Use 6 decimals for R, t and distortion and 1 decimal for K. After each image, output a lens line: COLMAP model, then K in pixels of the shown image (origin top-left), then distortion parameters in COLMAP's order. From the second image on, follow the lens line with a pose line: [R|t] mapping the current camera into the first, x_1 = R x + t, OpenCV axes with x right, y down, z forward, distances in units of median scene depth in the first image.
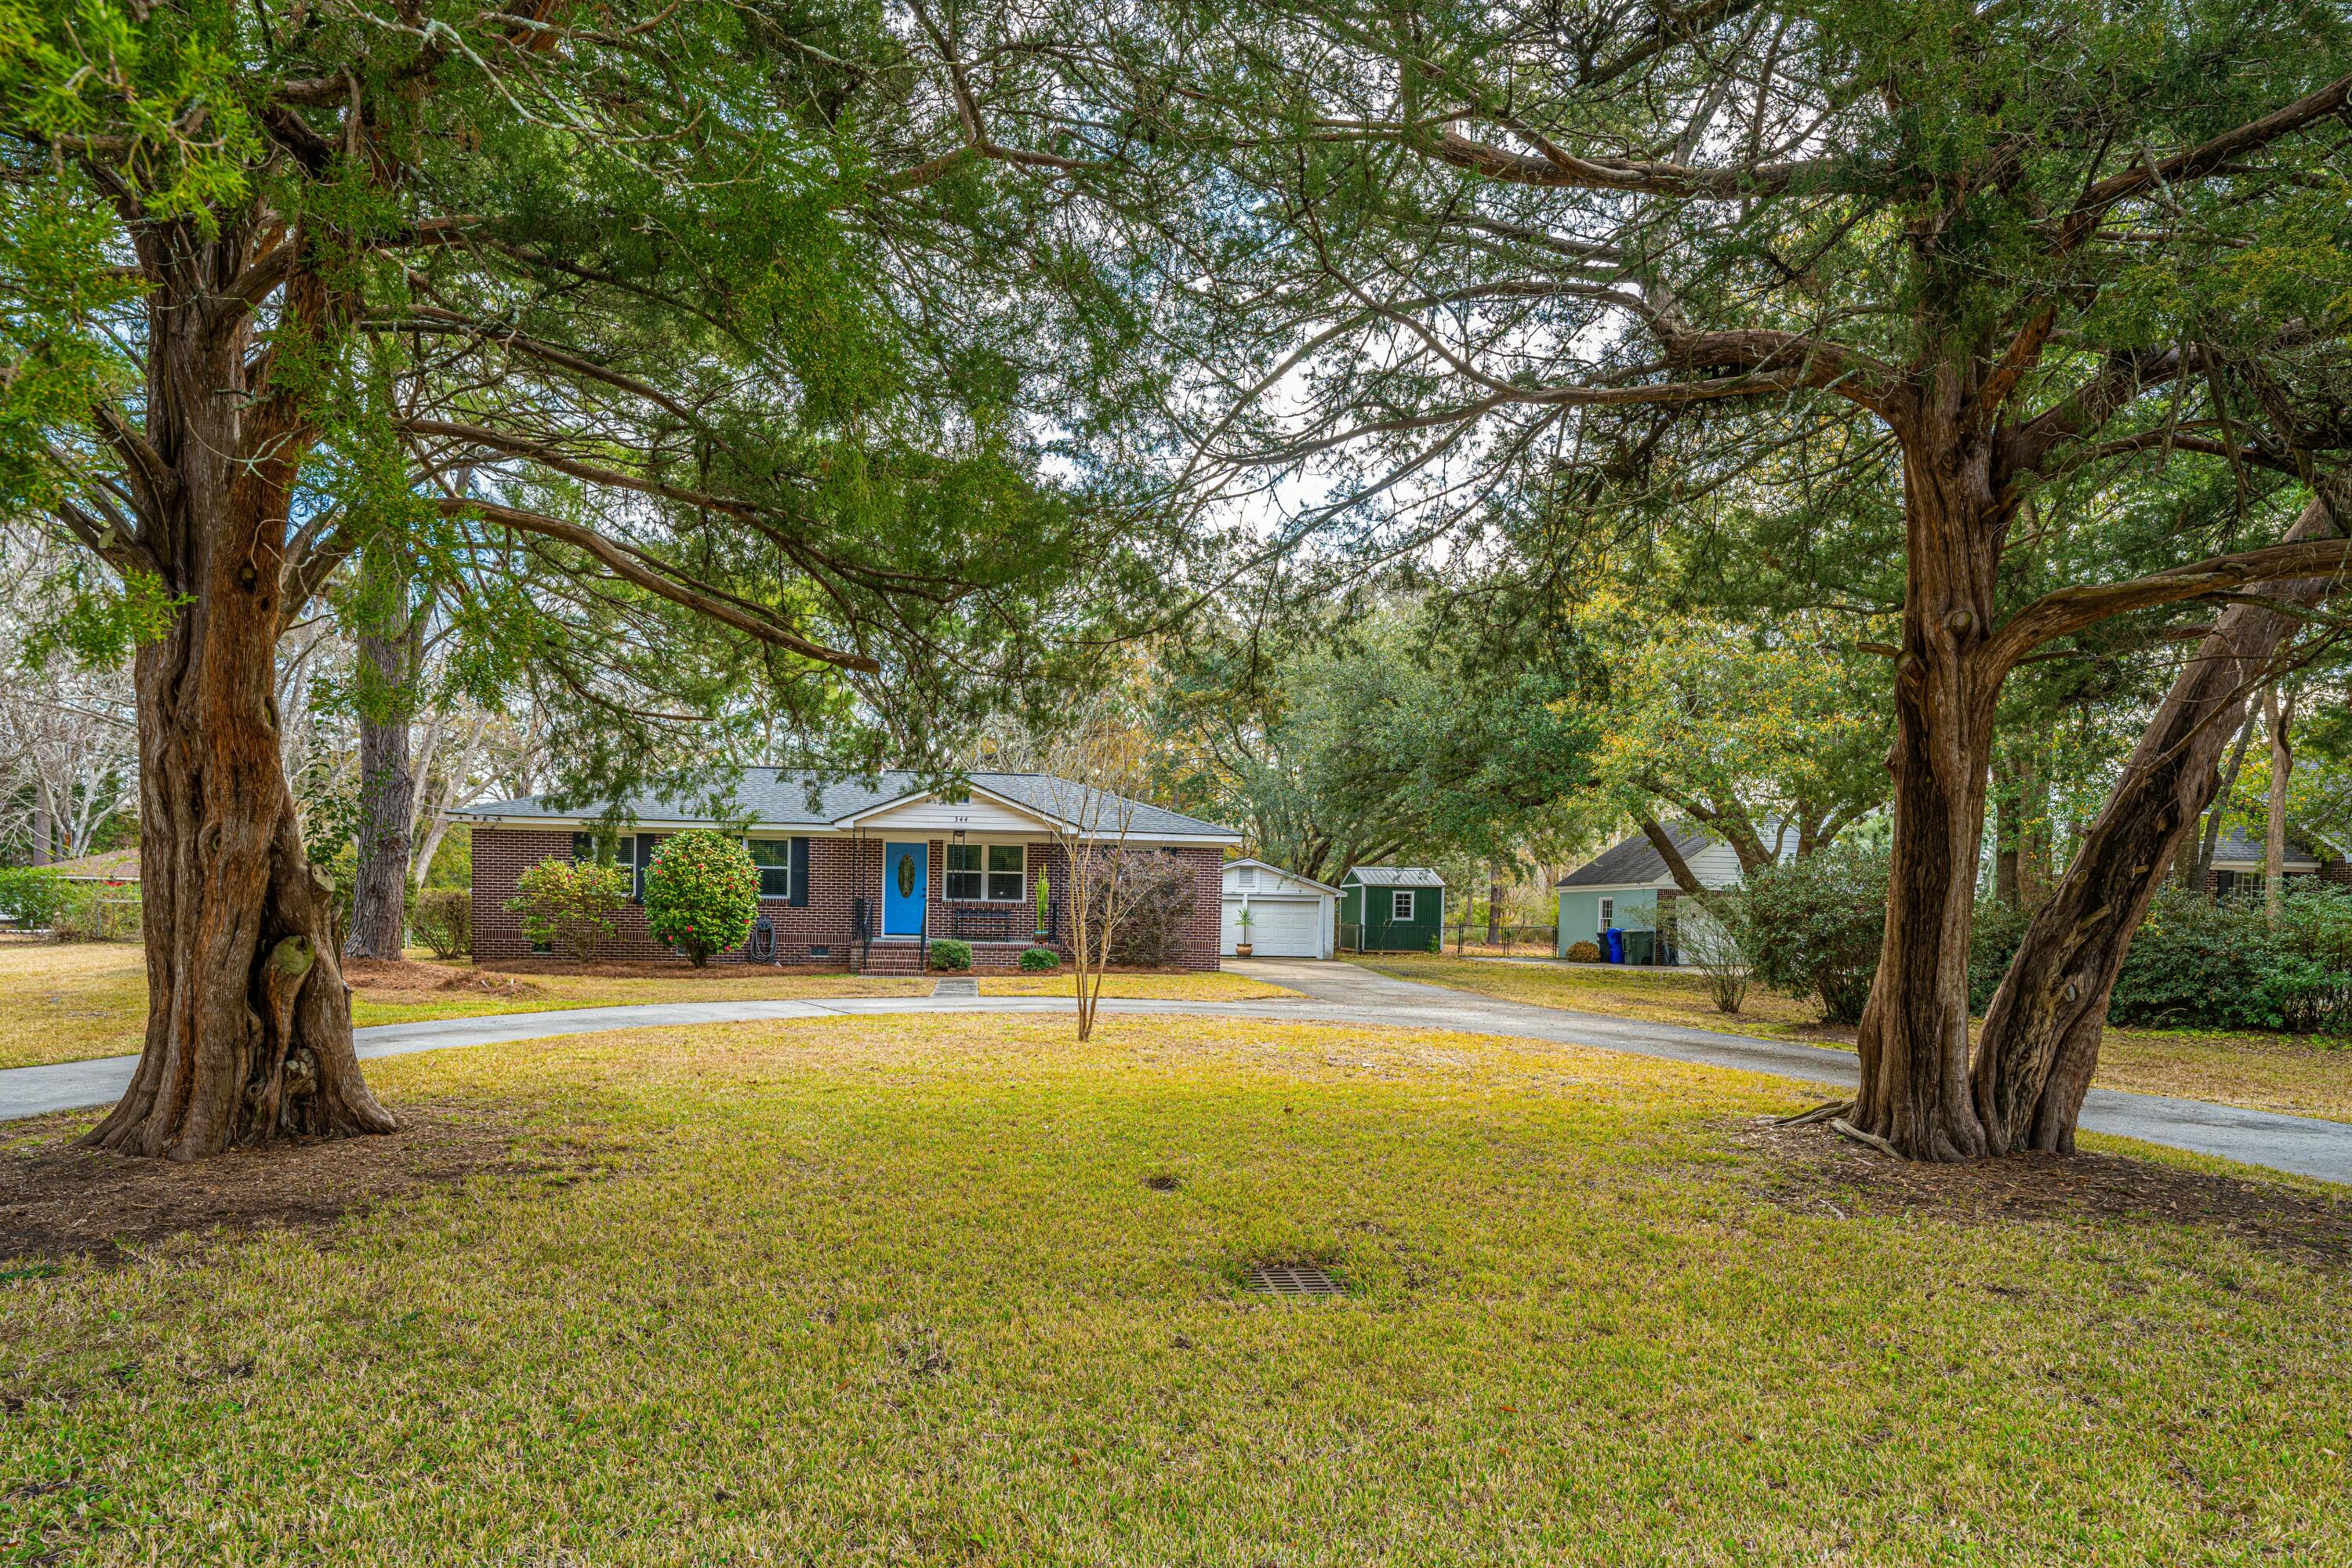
lens RADIAL K [[1230.6, 0, 1172.1], [0, 1230.6, 916.3], [0, 0, 1]] dist [-0.031828, -0.000512]
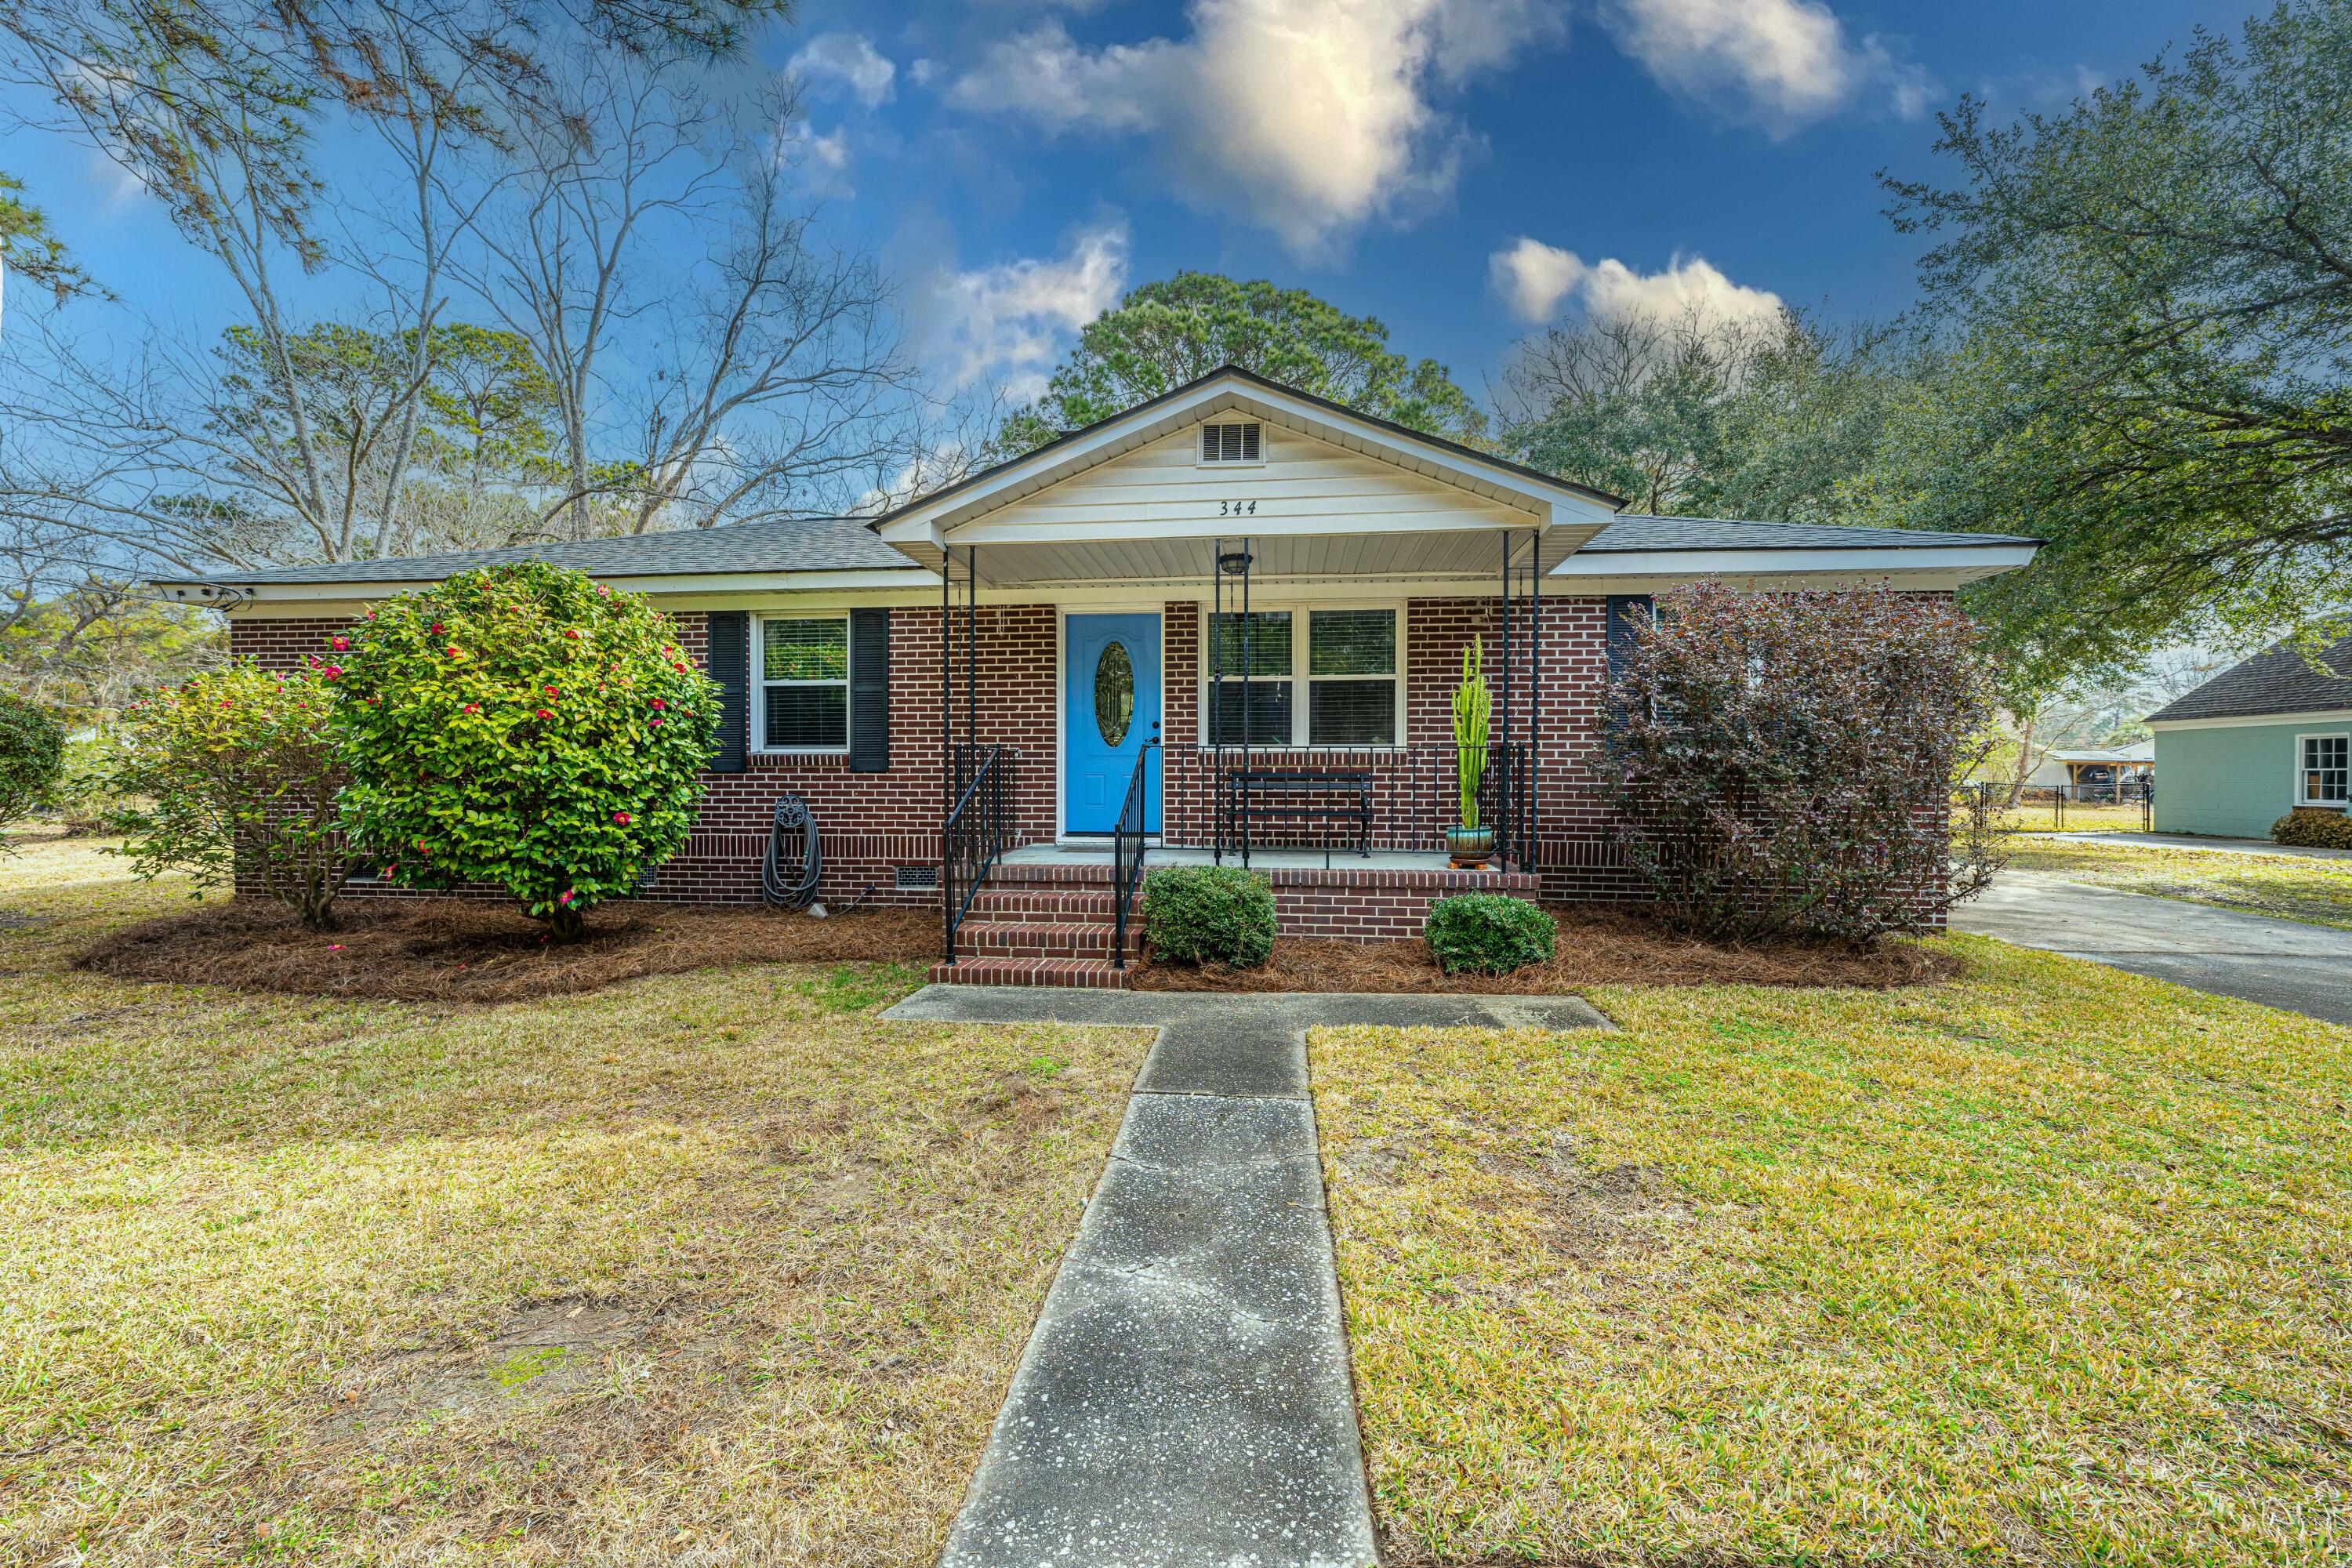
lens RADIAL K [[938.7, 0, 1187.7], [0, 938.7, 777.5], [0, 0, 1]] dist [-0.000865, -0.000021]
pose [[0.972300, -0.015802, -0.233202, -0.116582], [0.015937, 0.999872, -0.001304, -0.003360], [0.233193, -0.002449, 0.972428, 0.688453]]
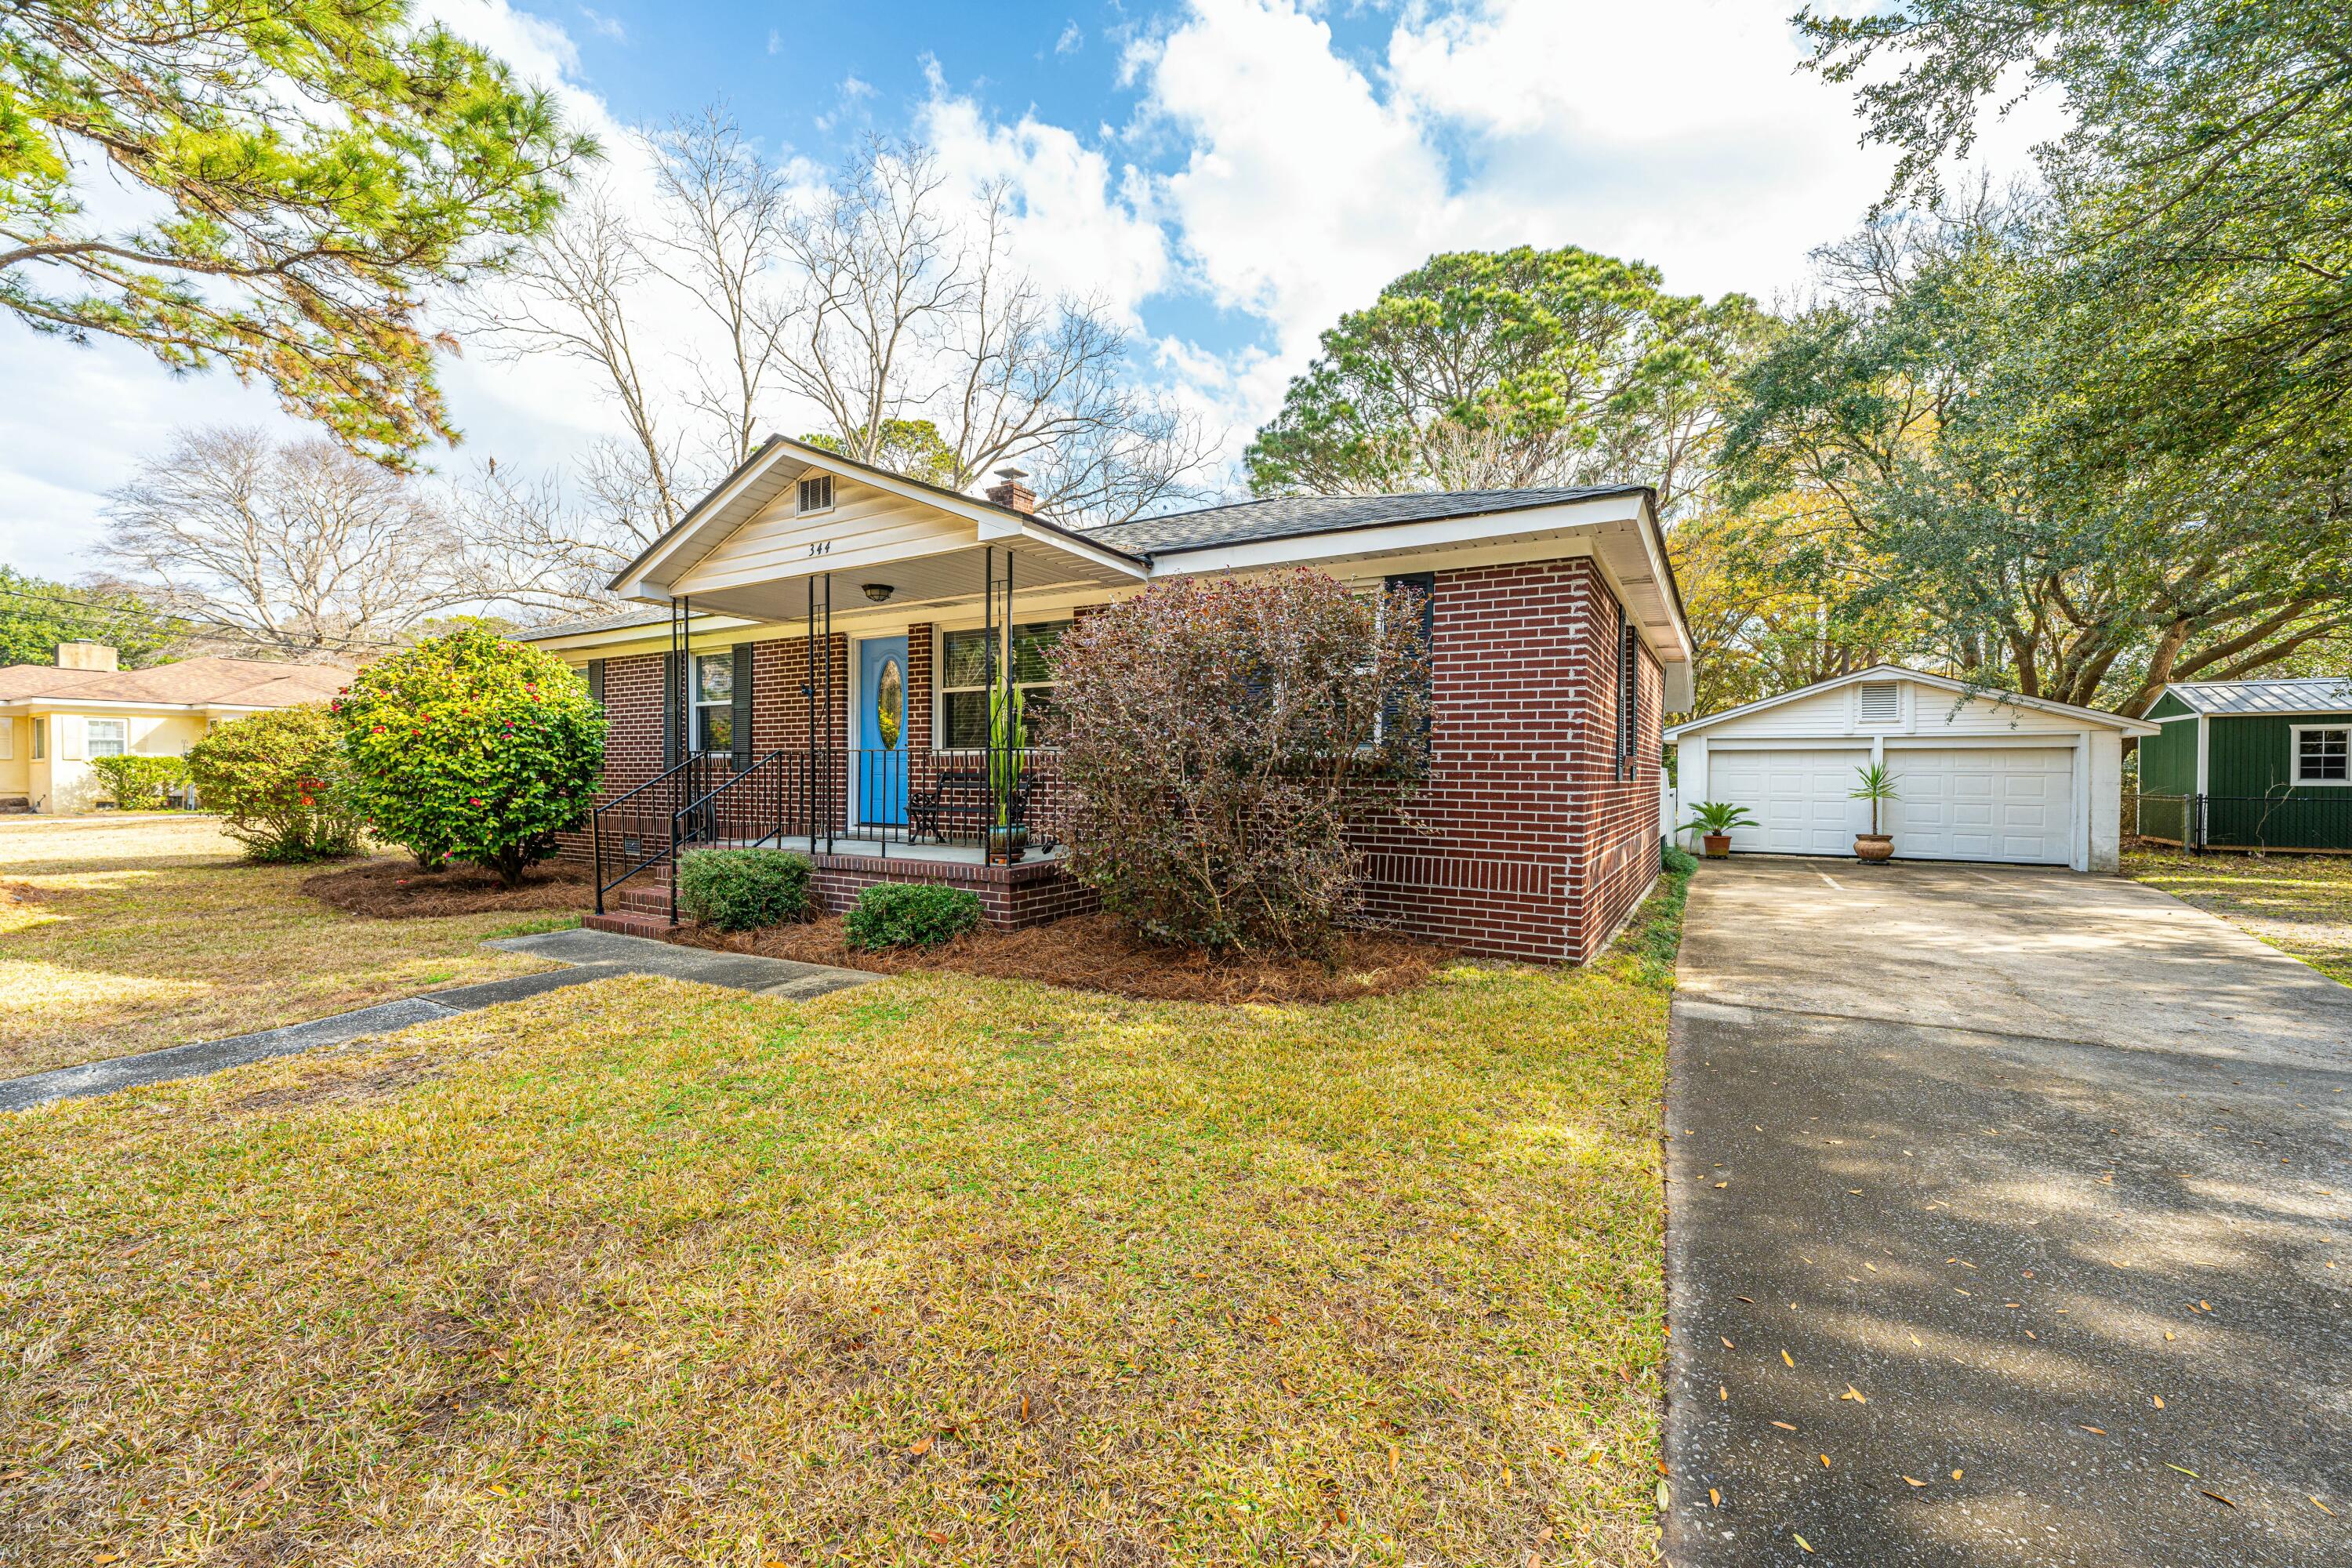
lens RADIAL K [[931.8, 0, 1179.4], [0, 931.8, 778.5], [0, 0, 1]] dist [-0.000572, -0.000199]
pose [[0.788782, -0.010718, -0.614579, 0.102764], [0.007339, 0.999941, -0.008020, 0.000093], [0.614629, 0.001816, 0.788814, 0.771557]]
